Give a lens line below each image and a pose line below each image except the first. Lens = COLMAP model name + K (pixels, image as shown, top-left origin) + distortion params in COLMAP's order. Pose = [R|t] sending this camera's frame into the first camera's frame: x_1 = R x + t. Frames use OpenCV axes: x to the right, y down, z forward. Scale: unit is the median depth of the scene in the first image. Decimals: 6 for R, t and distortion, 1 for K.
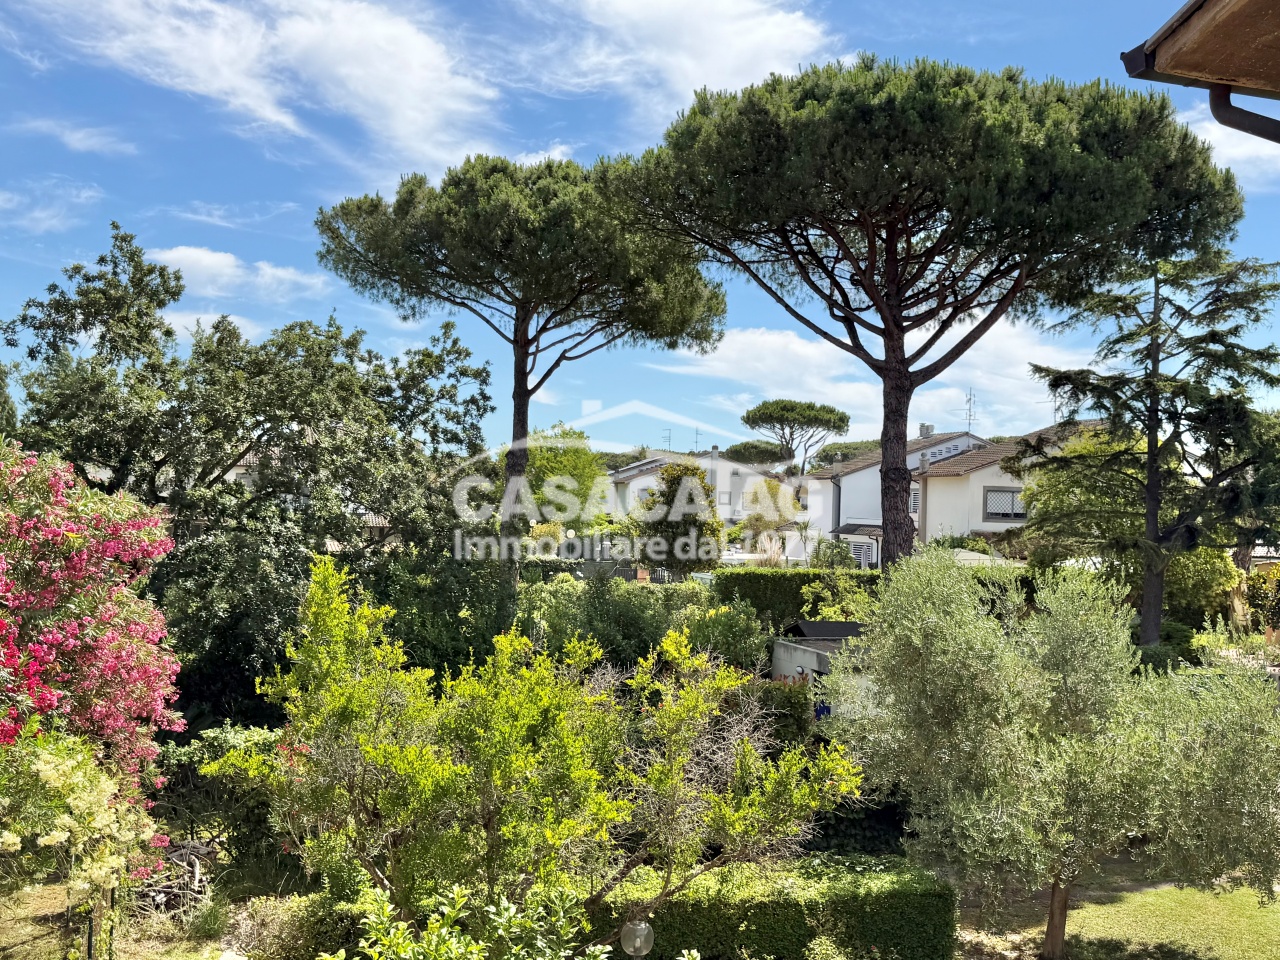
lens RADIAL K [[1199.0, 0, 638.9], [0, 1199.0, 477.8], [0, 0, 1]] dist [-0.026821, 0.000000]
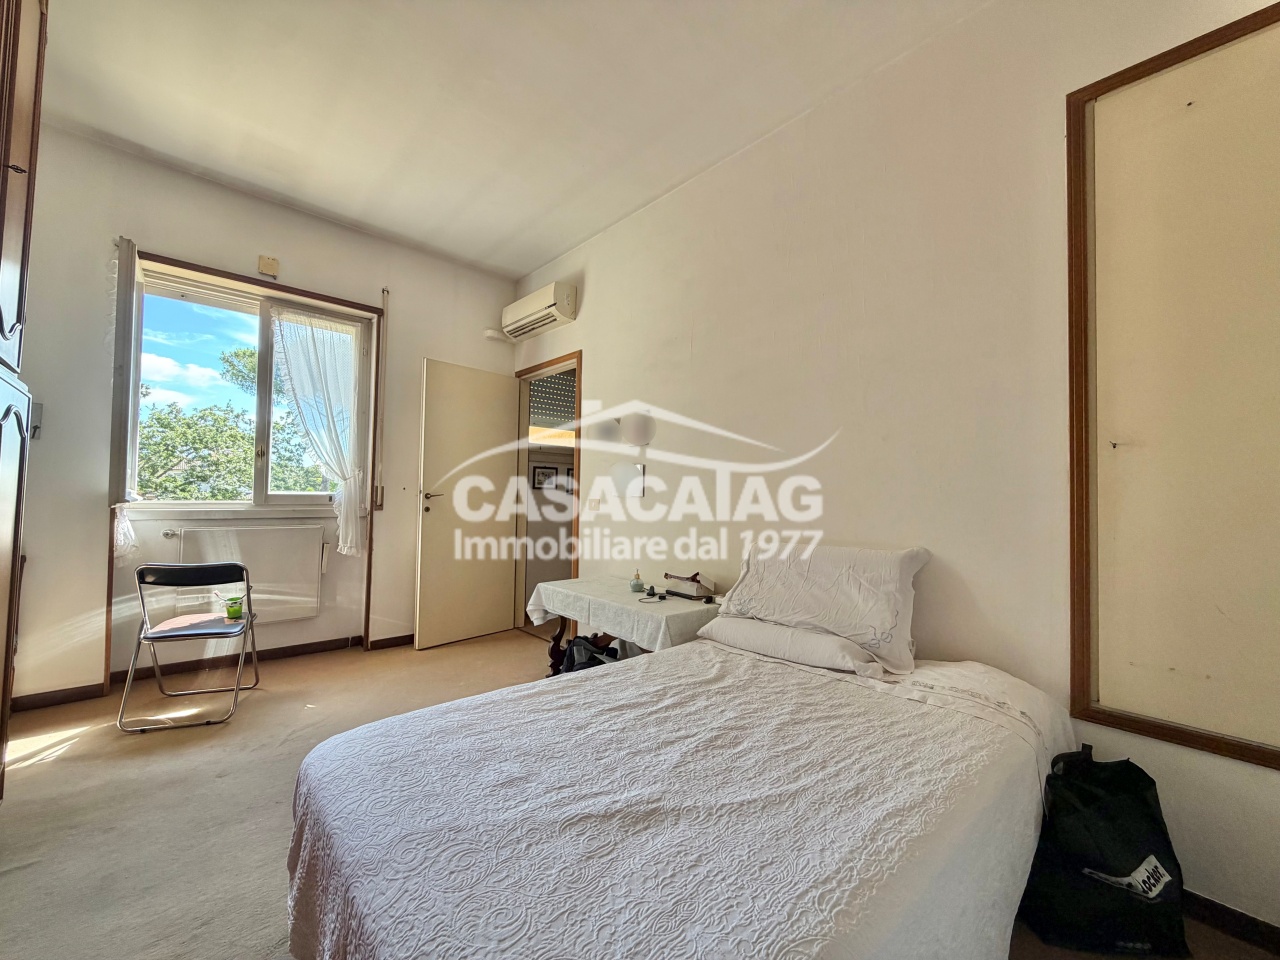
lens RADIAL K [[506.0, 0, 641.7], [0, 506.0, 484.8], [0, 0, 1]] dist [-0.000776, -0.000175]
pose [[0.911865, 0.011896, 0.410319, 0.077575], [-0.019613, 0.999701, 0.014604, -0.010137], [-0.410022, -0.021365, 0.911825, -0.231312]]
